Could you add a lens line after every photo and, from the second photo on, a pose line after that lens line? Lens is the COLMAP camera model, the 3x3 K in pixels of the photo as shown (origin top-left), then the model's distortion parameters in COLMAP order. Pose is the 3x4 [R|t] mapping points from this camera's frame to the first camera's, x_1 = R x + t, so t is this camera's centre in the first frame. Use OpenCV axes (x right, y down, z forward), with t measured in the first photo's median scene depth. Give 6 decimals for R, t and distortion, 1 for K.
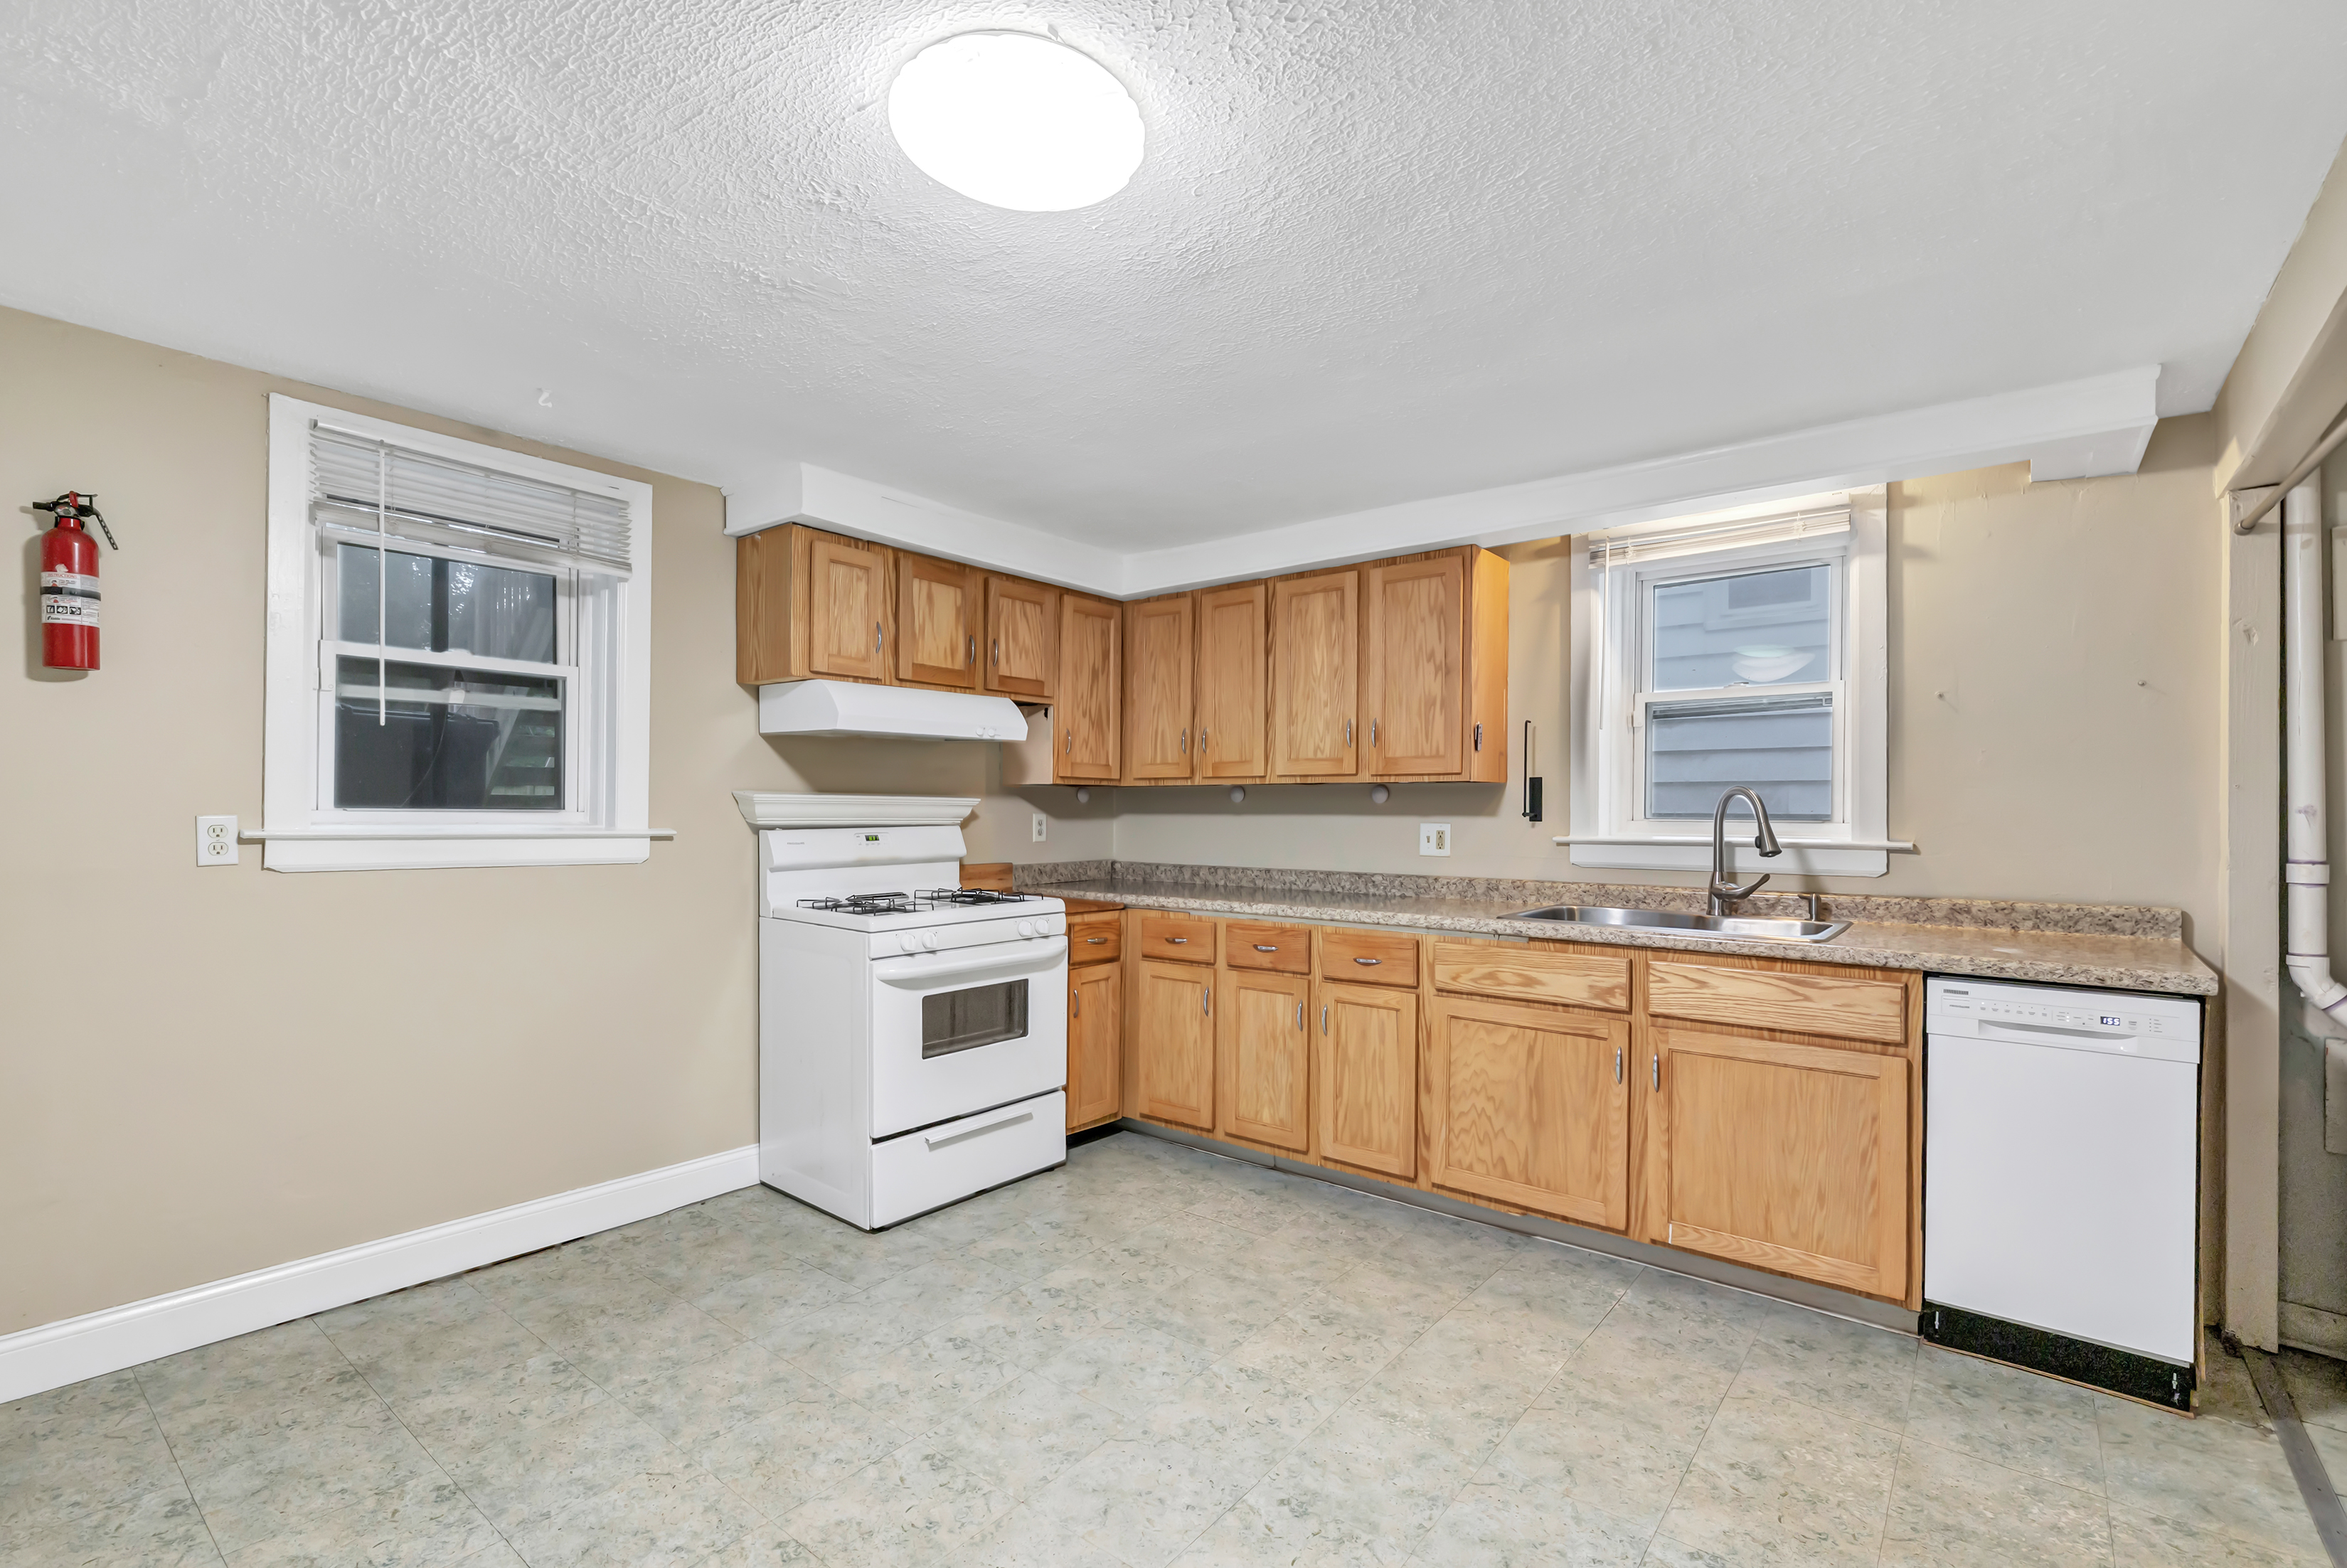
lens RADIAL K [[1050.1, 0, 1185.6], [0, 1050.1, 803.4], [0, 0, 1]] dist [-0.001991, 0.000782]
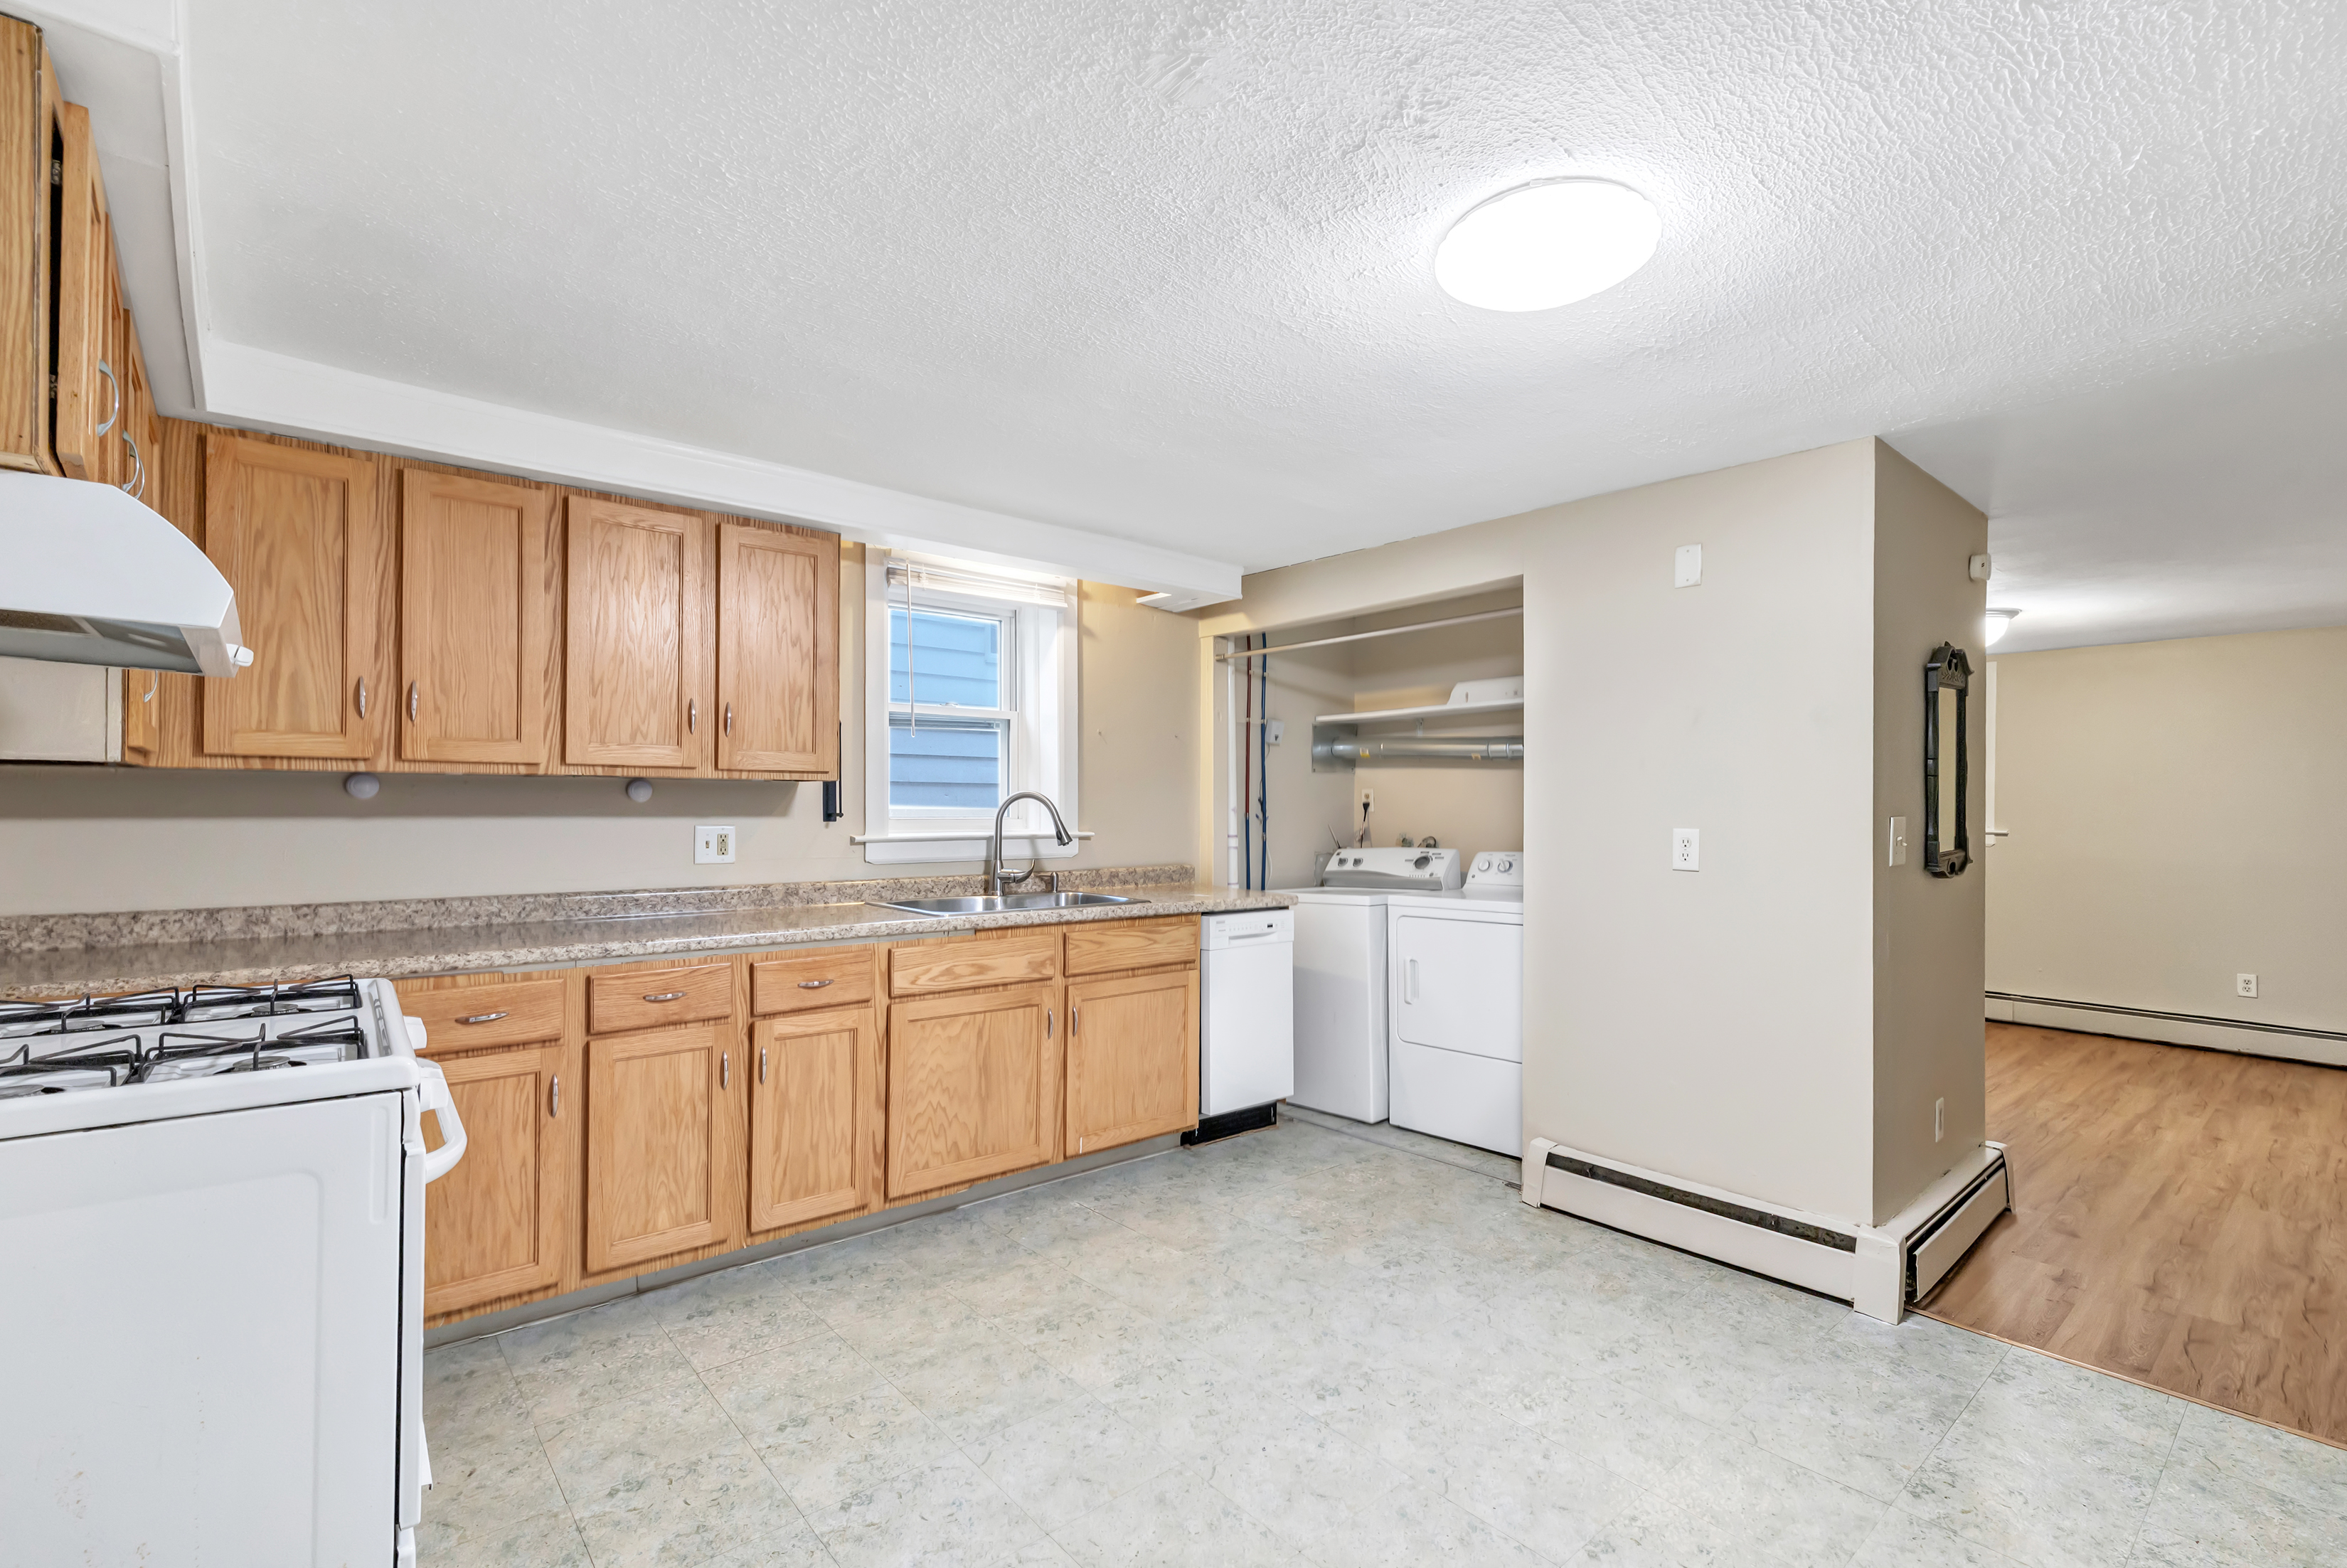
lens RADIAL K [[1050.1, 0, 1186.7], [0, 1050.1, 800.3], [0, 0, 1]] dist [-0.001991, 0.000782]
pose [[0.190480, 0.002925, 0.981687, -0.681895], [-0.010650, 0.999943, -0.000913, -0.006538], [-0.981633, -0.010281, 0.190500, 0.570646]]
